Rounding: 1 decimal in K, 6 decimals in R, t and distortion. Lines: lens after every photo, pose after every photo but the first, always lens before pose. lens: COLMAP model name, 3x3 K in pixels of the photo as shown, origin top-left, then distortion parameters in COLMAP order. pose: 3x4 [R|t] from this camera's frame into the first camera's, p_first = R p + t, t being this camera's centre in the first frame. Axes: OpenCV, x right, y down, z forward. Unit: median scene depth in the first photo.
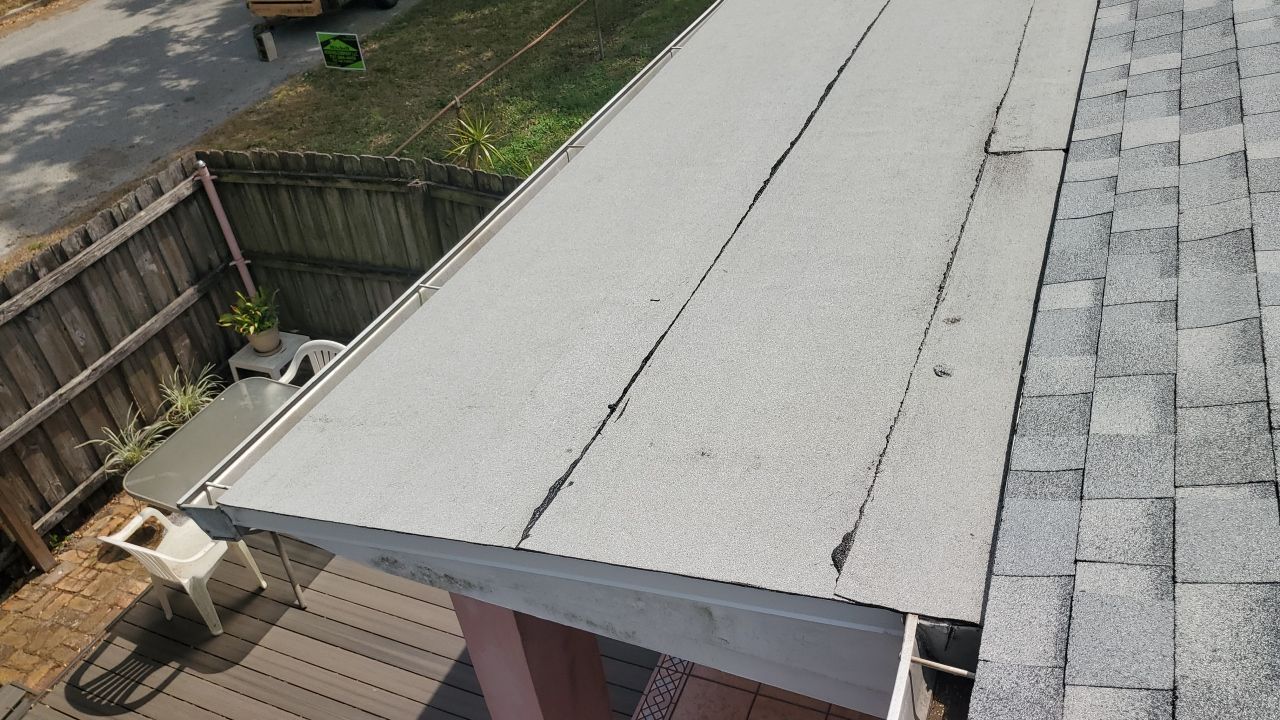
lens RADIAL K [[983.5, 0, 639.7], [0, 983.5, 368.3], [0, 0, 1]] dist [0.032051, -0.020170]
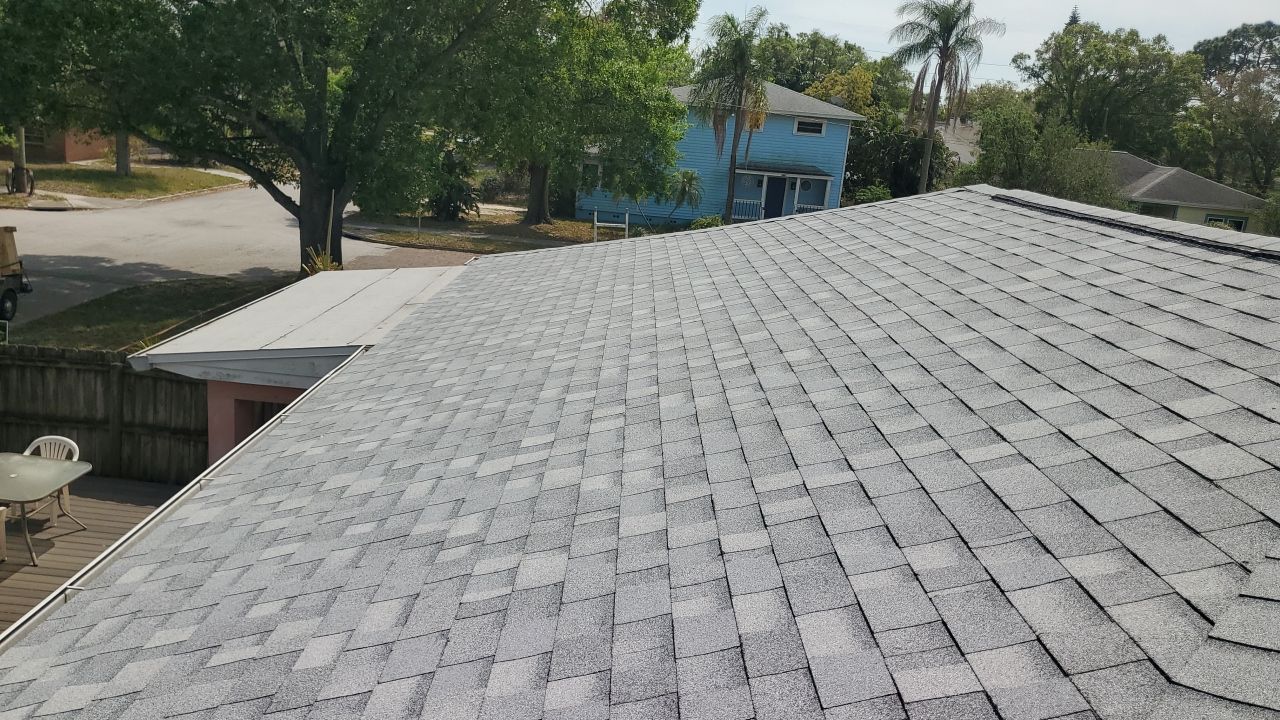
lens RADIAL K [[983.5, 0, 615.7], [0, 983.5, 343.7], [0, 0, 1]] dist [0.032051, -0.020170]
pose [[0.912391, 0.091898, 0.398870, -0.115880], [0.082196, 0.913485, -0.398483, 0.524903], [-0.400981, 0.396358, 0.825902, -0.777753]]
